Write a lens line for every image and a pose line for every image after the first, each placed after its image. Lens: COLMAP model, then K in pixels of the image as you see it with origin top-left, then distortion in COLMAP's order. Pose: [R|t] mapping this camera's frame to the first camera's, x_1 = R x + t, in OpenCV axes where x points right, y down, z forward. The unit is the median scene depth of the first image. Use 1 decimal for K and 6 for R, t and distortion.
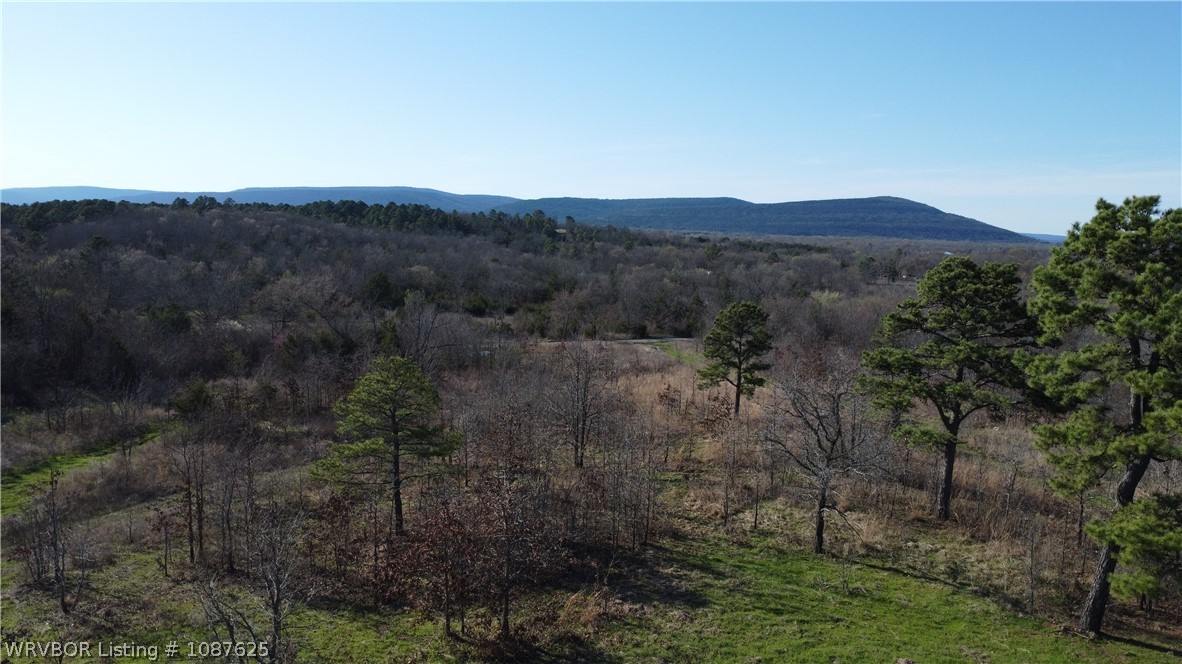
lens RADIAL K [[857.7, 0, 585.3], [0, 857.7, 336.3], [0, 0, 1]] dist [-0.026880, -0.012615]
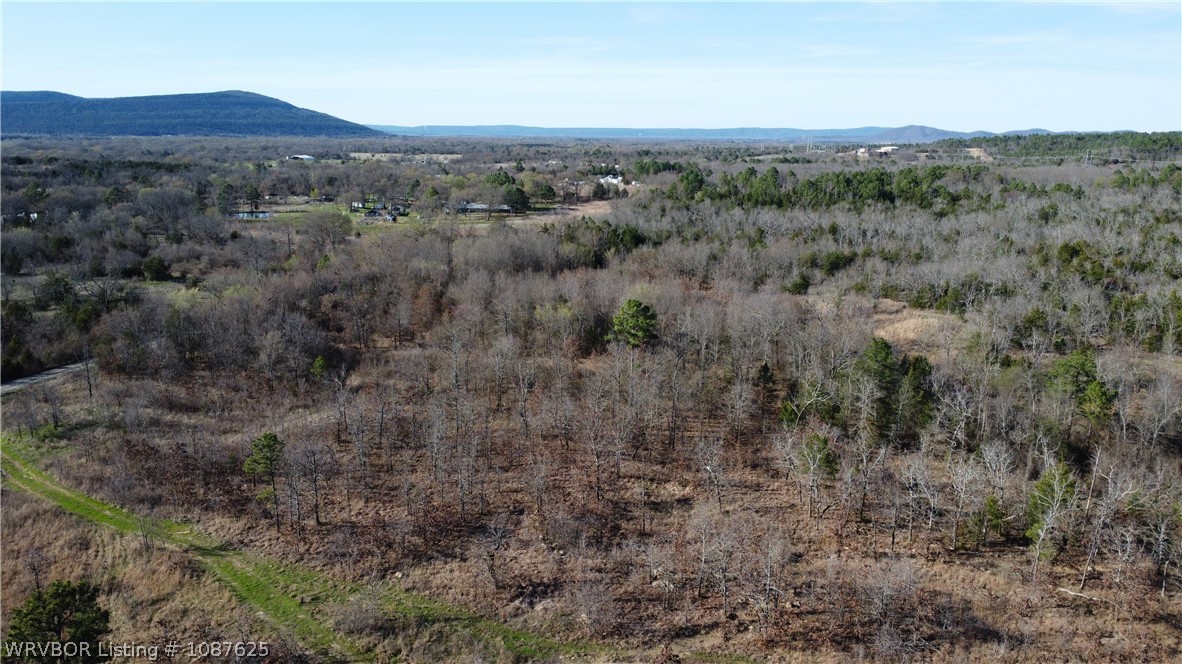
lens RADIAL K [[857.7, 0, 586.1], [0, 857.7, 342.7], [0, 0, 1]] dist [-0.026880, -0.012615]
pose [[0.758325, -0.171116, 0.629017, 0.009524], [0.089564, 0.983131, 0.159473, -0.025274], [-0.645695, -0.064595, 0.760859, 0.017995]]
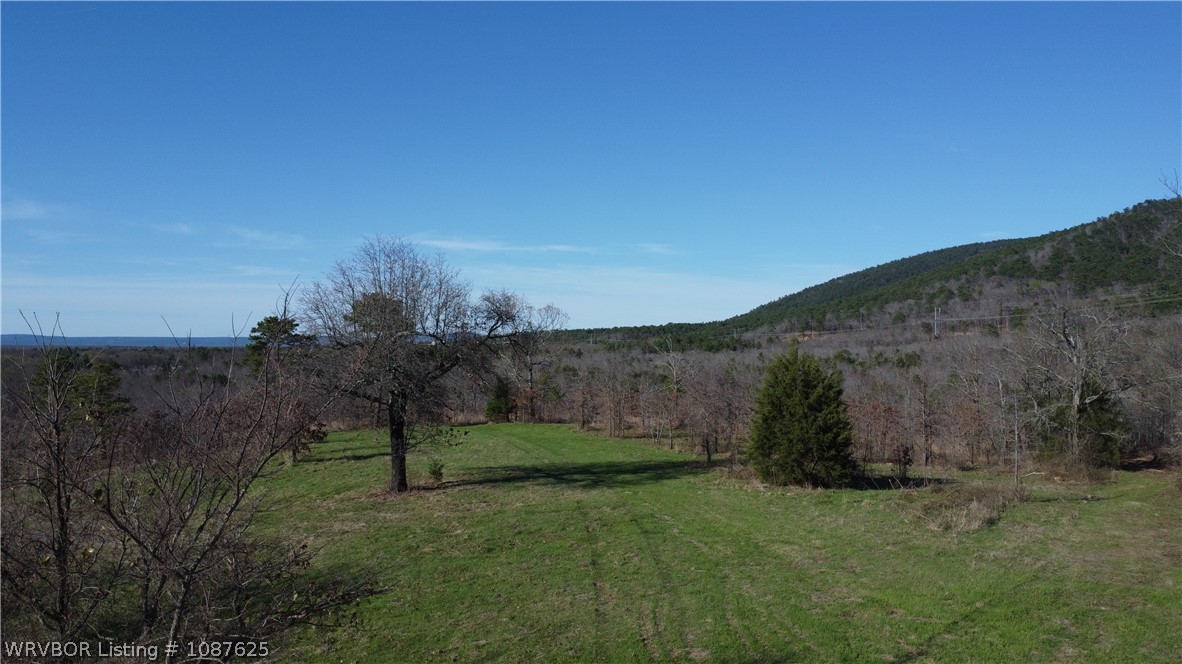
lens RADIAL K [[857.7, 0, 586.2], [0, 857.7, 337.6], [0, 0, 1]] dist [-0.026880, -0.012615]
pose [[0.350334, -0.017201, 0.936467, -0.072153], [0.124083, 0.991871, -0.028201, 0.006799], [-0.928369, 0.126080, 0.349621, -0.030198]]
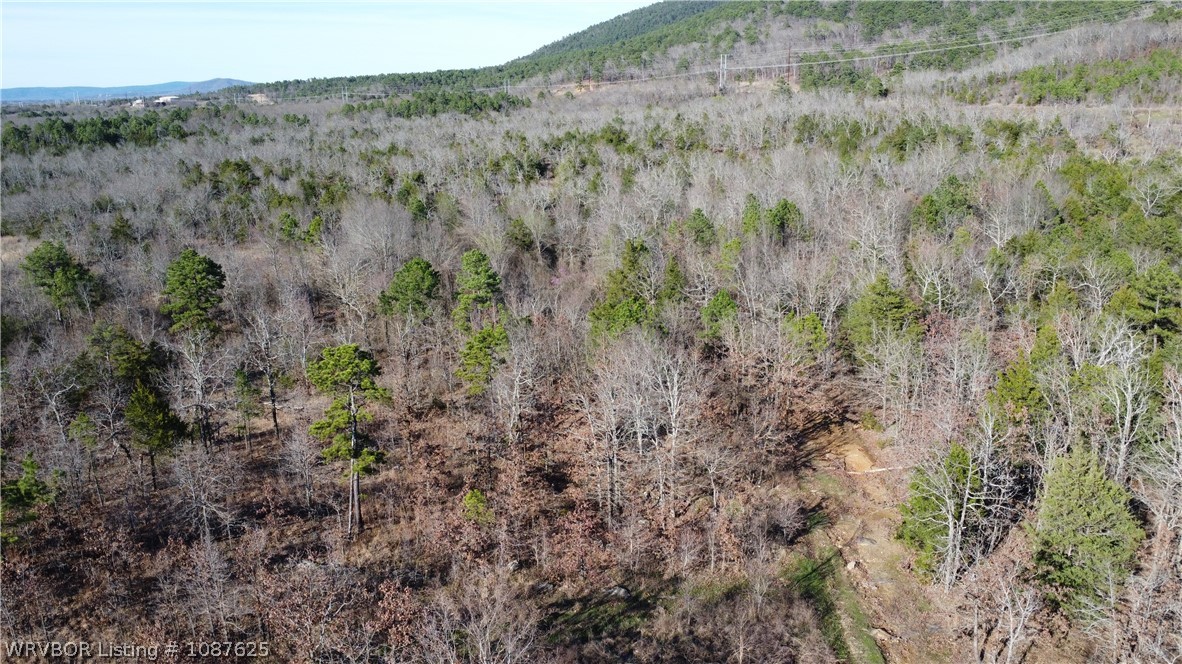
lens RADIAL K [[857.7, 0, 586.1], [0, 857.7, 347.4], [0, 0, 1]] dist [-0.026880, -0.012615]
pose [[0.115757, -0.317257, 0.941248, 0.043757], [0.142312, 0.943139, 0.300392, -0.004405], [-0.983030, 0.099178, 0.154325, -0.032842]]
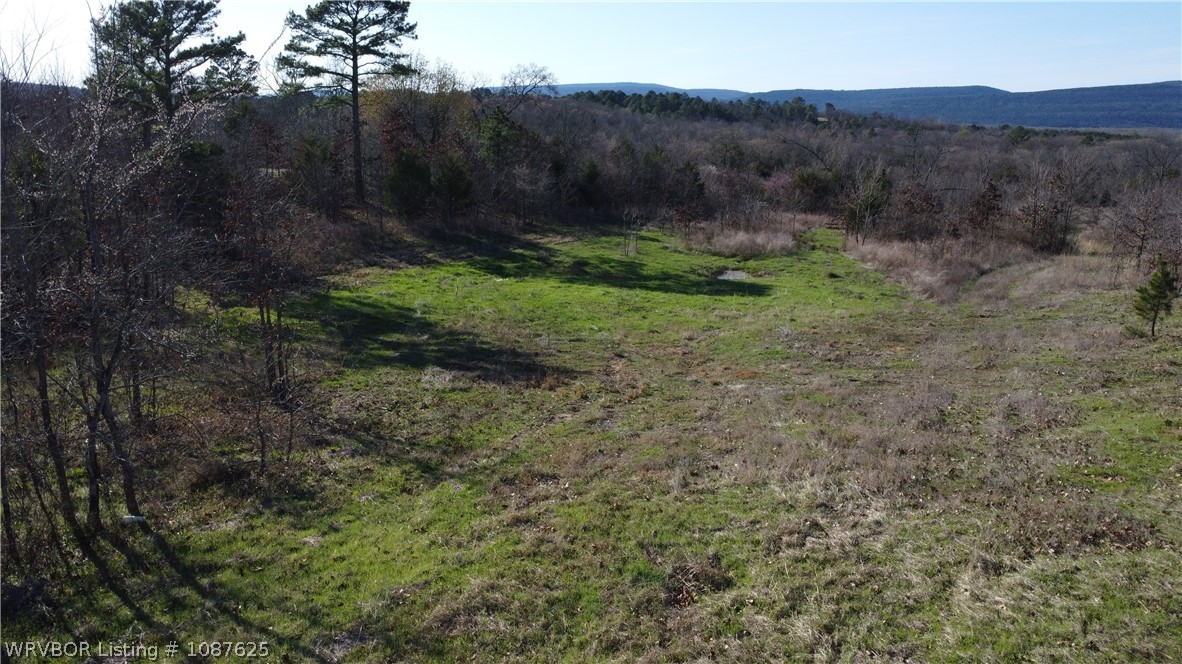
lens RADIAL K [[857.7, 0, 588.0], [0, 857.7, 342.0], [0, 0, 1]] dist [-0.026880, -0.012615]
pose [[0.968677, 0.045576, -0.244104, -0.041550], [-0.015162, 0.992034, 0.125052, 0.008911], [0.247859, -0.117434, 0.961652, -0.004864]]
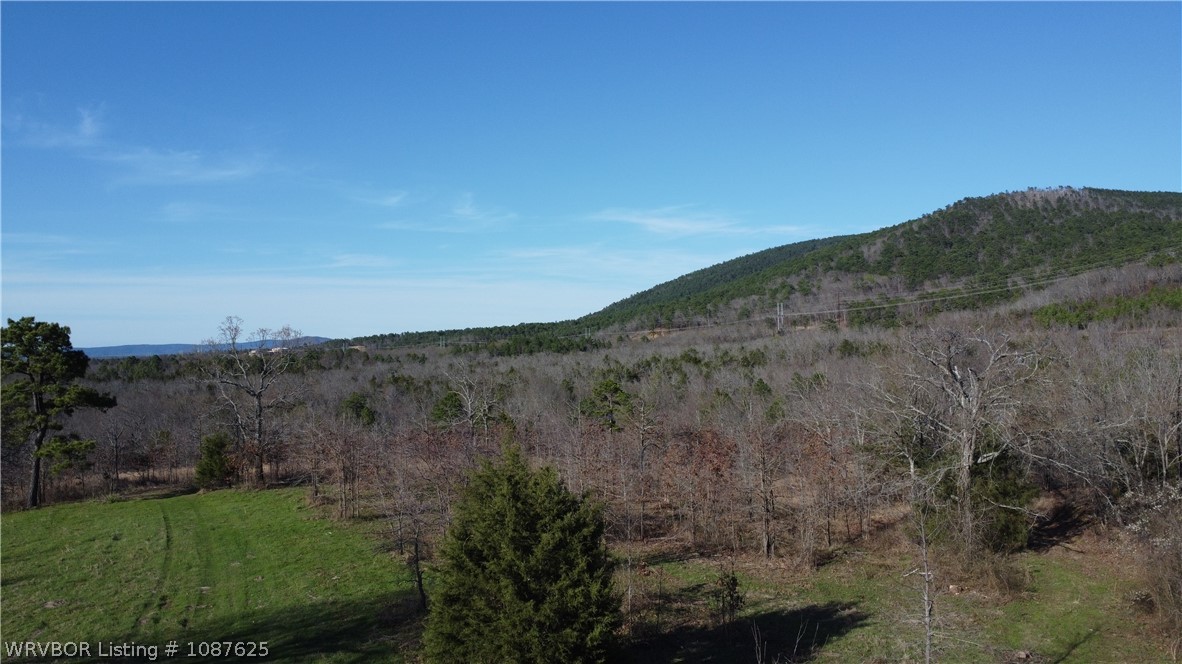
lens RADIAL K [[857.7, 0, 584.2], [0, 857.7, 338.3], [0, 0, 1]] dist [-0.026880, -0.012615]
pose [[0.191591, -0.025995, 0.981130, -0.044768], [0.152933, 0.988230, -0.003681, 0.004616], [-0.969487, 0.150753, 0.193312, -0.031590]]
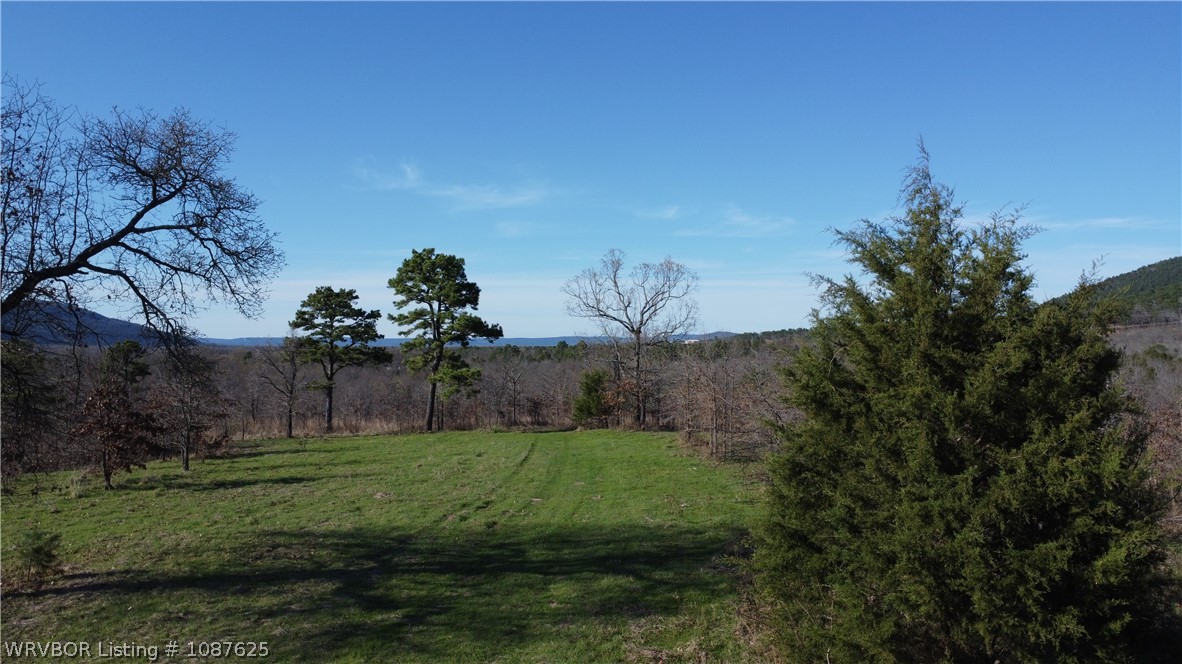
lens RADIAL K [[857.7, 0, 584.9], [0, 857.7, 329.6], [0, 0, 1]] dist [-0.026880, -0.012615]
pose [[0.614055, -0.012906, 0.789158, -0.033737], [0.115805, 0.990518, -0.073911, 0.009979], [-0.780721, 0.136774, 0.609727, -0.027636]]
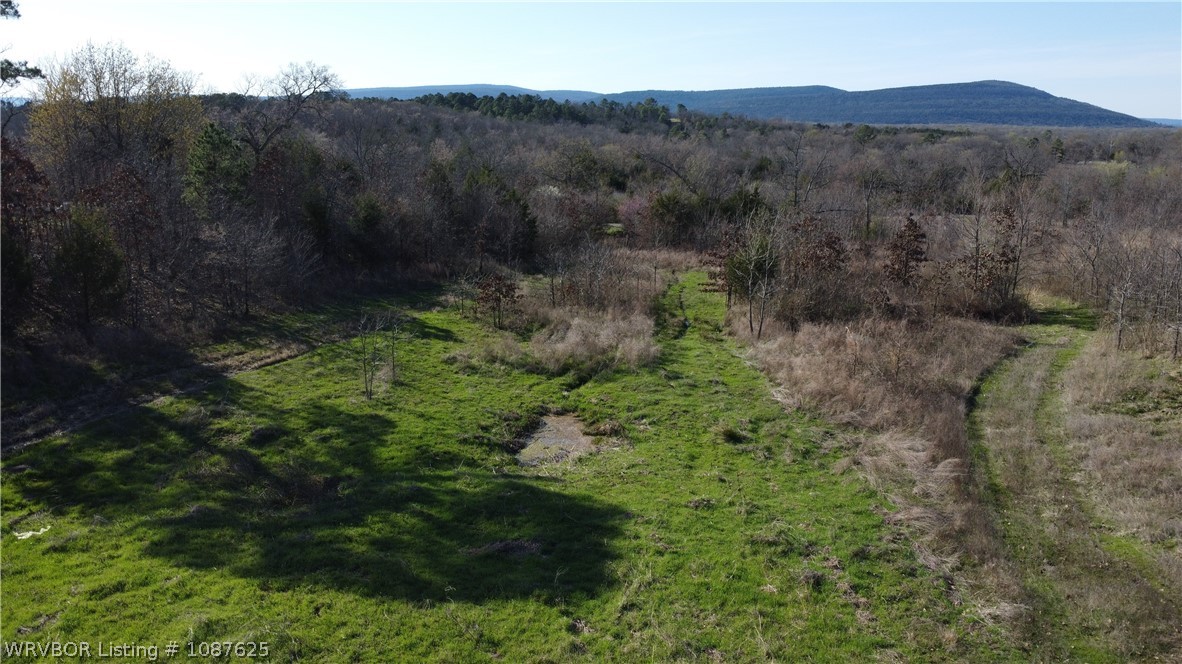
lens RADIAL K [[857.7, 0, 587.0], [0, 857.7, 340.2], [0, 0, 1]] dist [-0.026880, -0.012615]
pose [[0.995666, -0.002613, -0.092969, -0.042201], [0.013923, 0.992530, 0.121207, 0.004088], [0.091958, -0.121976, 0.988264, 0.022650]]
